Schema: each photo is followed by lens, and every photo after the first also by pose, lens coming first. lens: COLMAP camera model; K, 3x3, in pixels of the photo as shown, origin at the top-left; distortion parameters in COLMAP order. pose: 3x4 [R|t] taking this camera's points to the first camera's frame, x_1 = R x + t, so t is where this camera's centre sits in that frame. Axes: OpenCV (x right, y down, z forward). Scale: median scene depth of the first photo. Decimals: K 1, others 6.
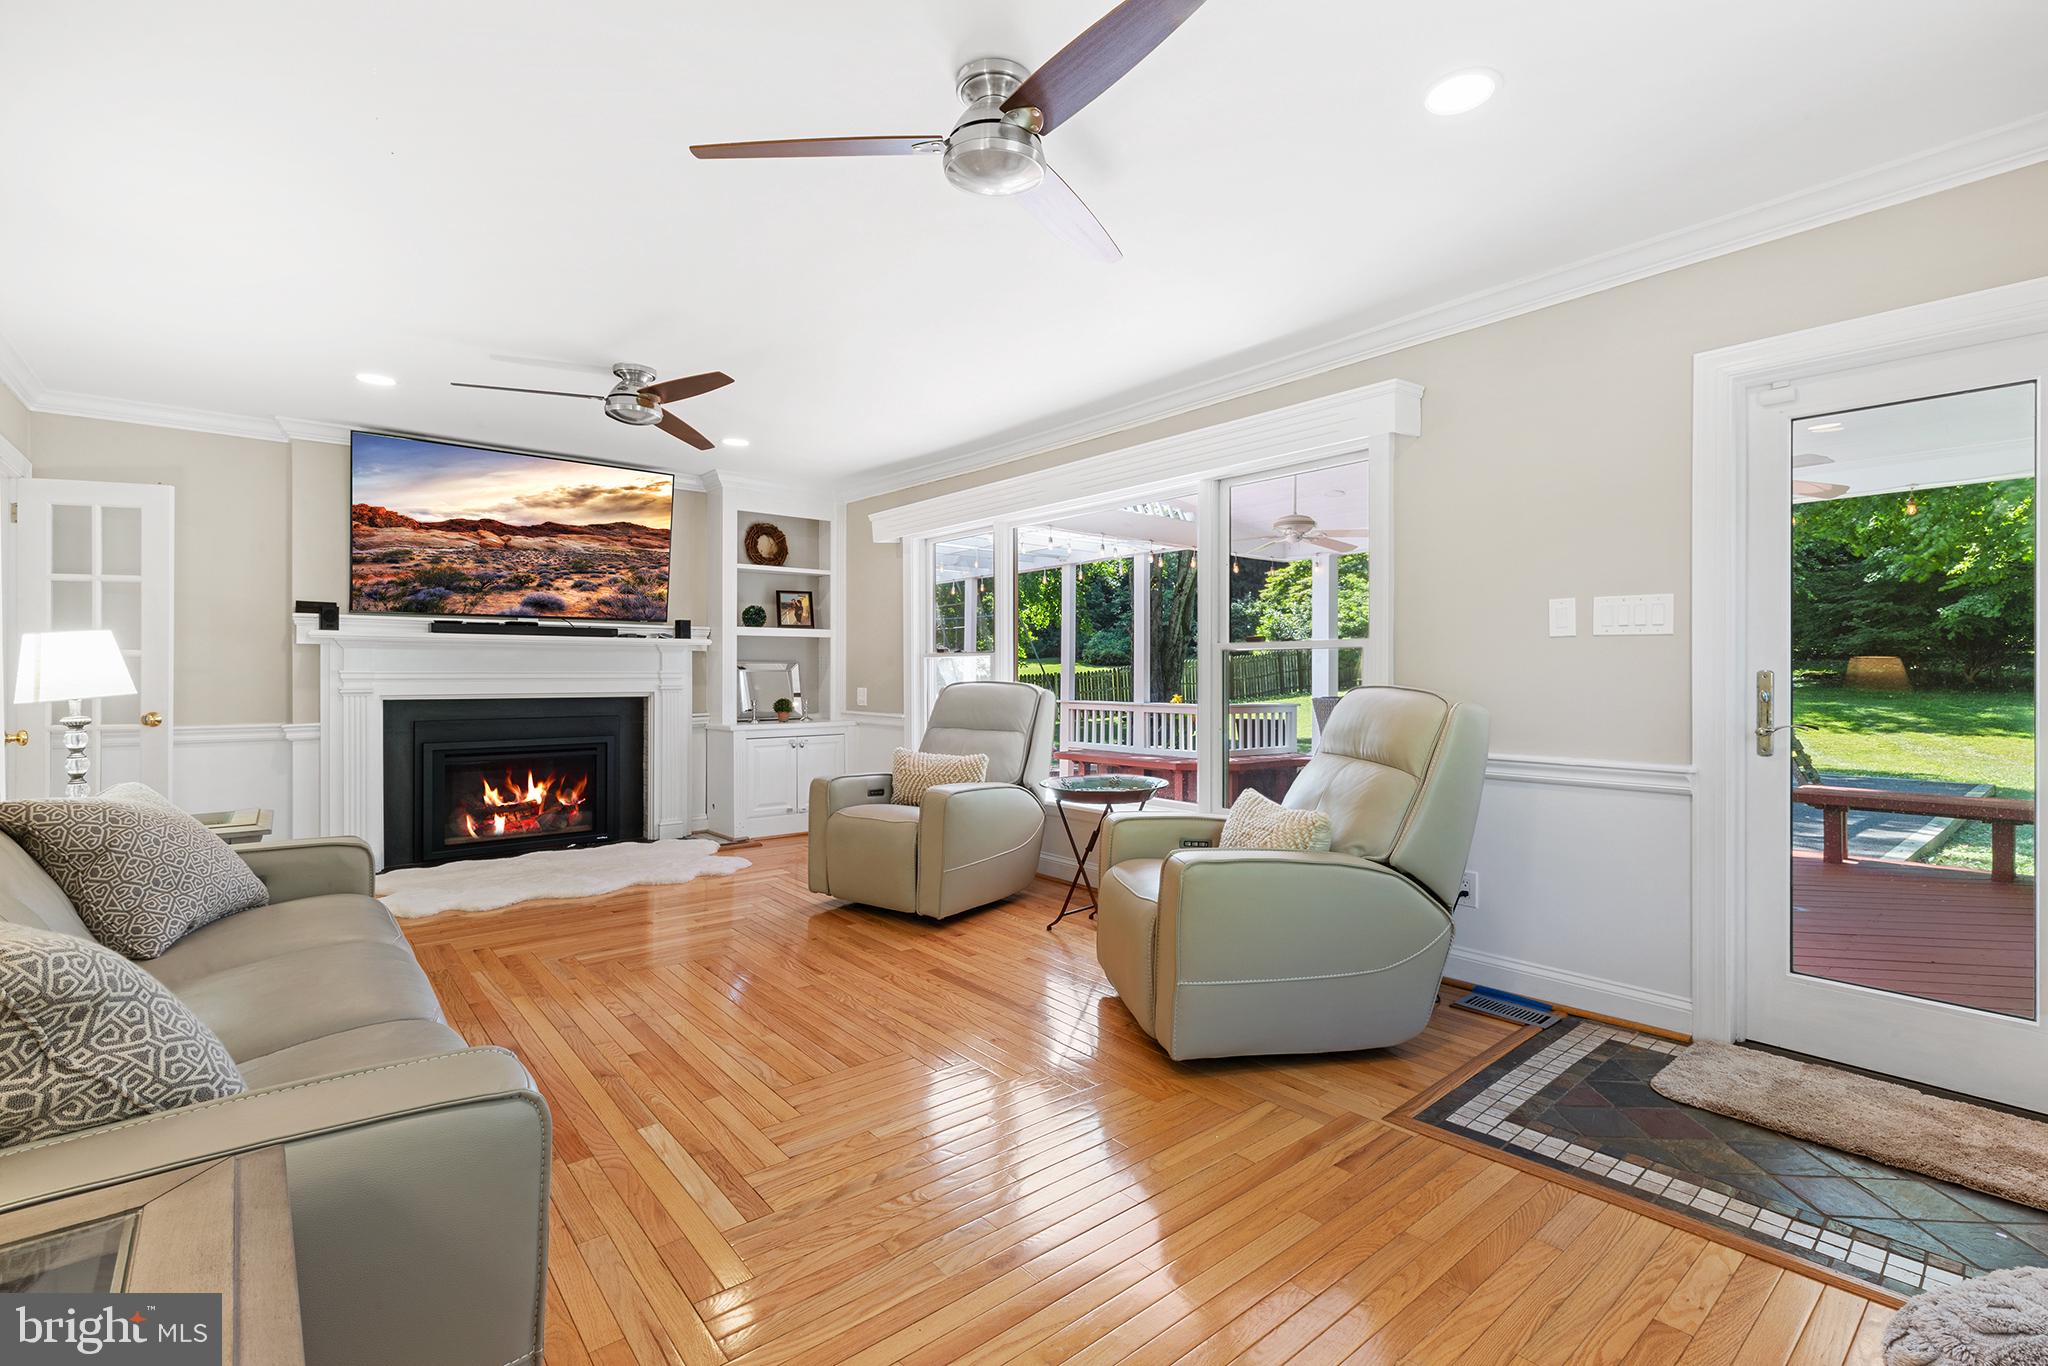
lens RADIAL K [[918.8, 0, 1016.2], [0, 918.8, 674.8], [0, 0, 1]] dist [0.002883, -0.000050]
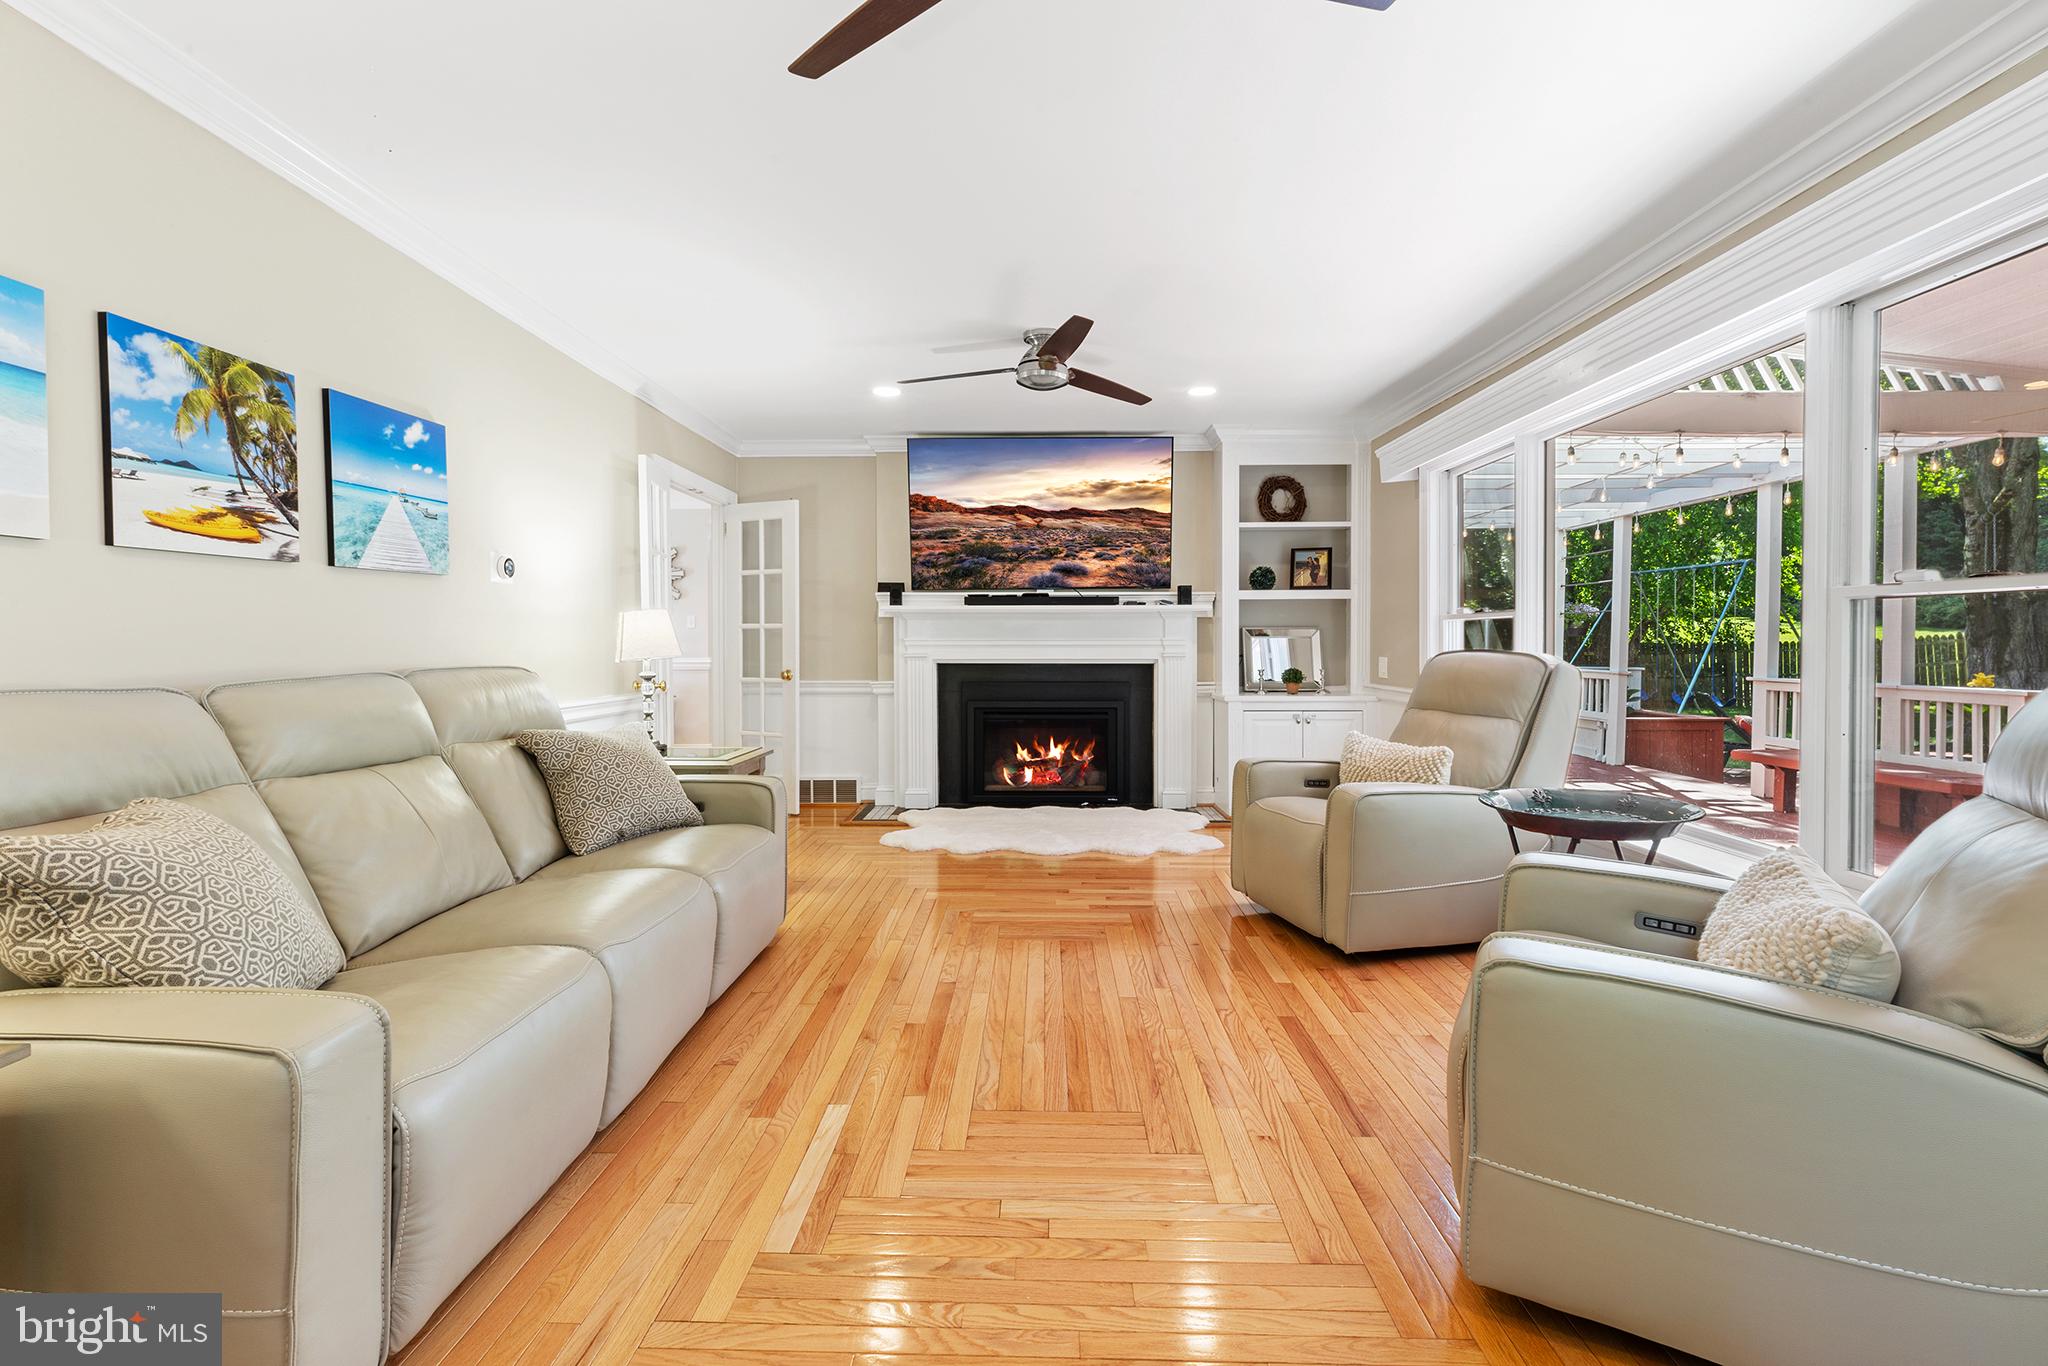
lens RADIAL K [[919.3, 0, 1018.0], [0, 919.3, 657.0], [0, 0, 1]] dist [0.002891, 0.000187]
pose [[0.754528, 0.010448, -0.656185, 0.173292], [0.000160, 0.999870, 0.016105, 0.000384], [0.656268, -0.012257, 0.754428, 0.180870]]
